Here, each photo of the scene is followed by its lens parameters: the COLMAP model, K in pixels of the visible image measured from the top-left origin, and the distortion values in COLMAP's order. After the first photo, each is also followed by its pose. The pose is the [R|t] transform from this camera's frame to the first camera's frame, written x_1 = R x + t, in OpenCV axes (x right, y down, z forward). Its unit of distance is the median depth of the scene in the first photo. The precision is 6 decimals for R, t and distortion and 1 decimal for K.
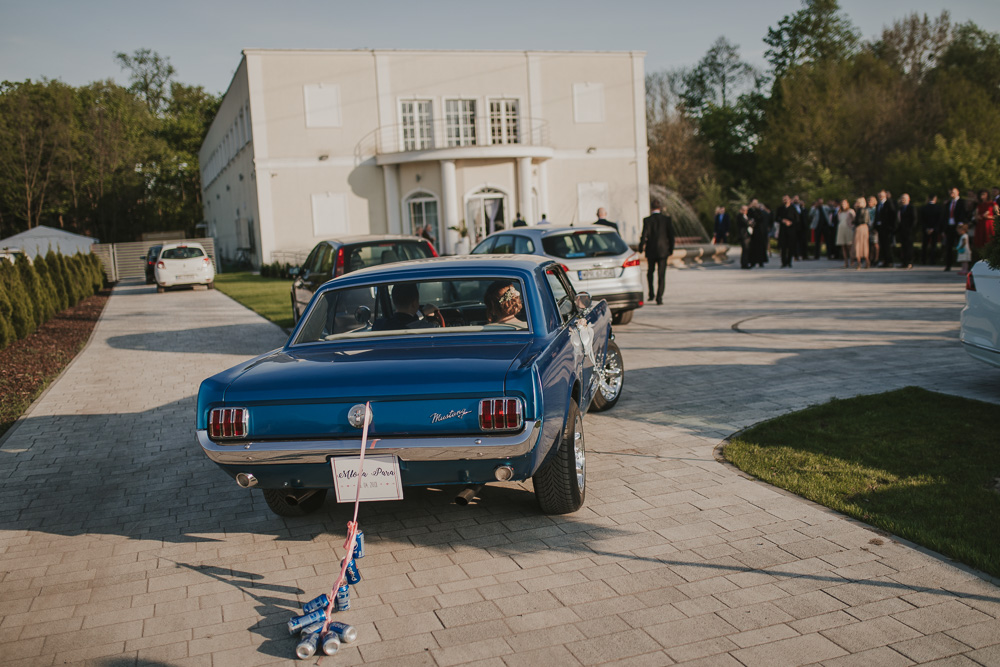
lens RADIAL K [[939.7, 0, 500.0], [0, 939.7, 333.5], [0, 0, 1]] dist [0.000226, -0.000539]
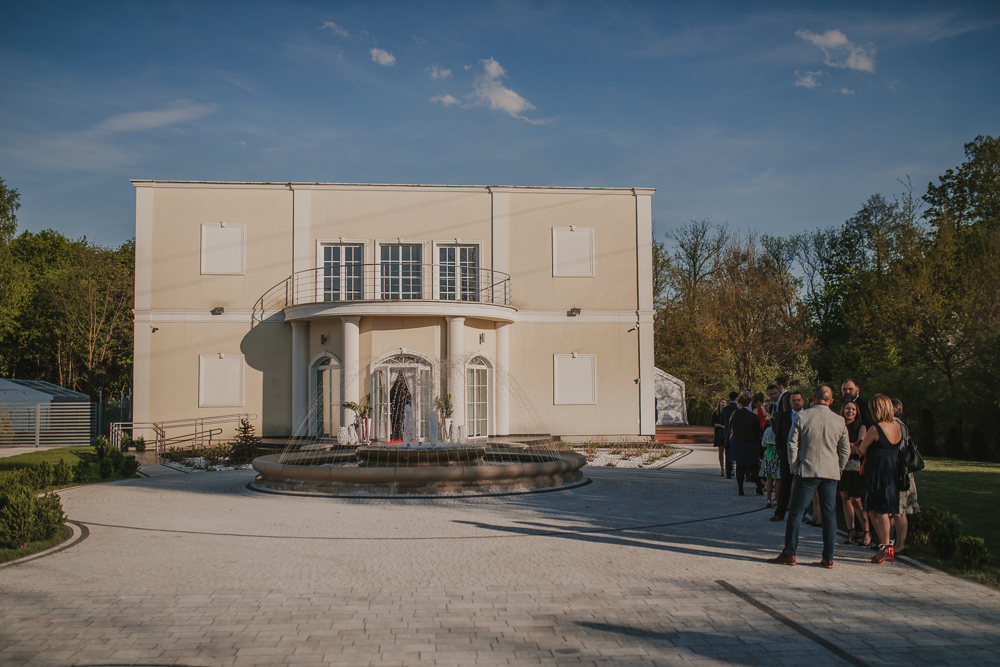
lens RADIAL K [[939.7, 0, 500.0], [0, 939.7, 333.5], [0, 0, 1]] dist [0.000226, -0.000539]
pose [[0.973521, 0.031844, -0.226371, 0.216889], [-0.071404, 0.983063, -0.168787, -0.045825], [0.217162, 0.180481, 0.959306, 0.263748]]
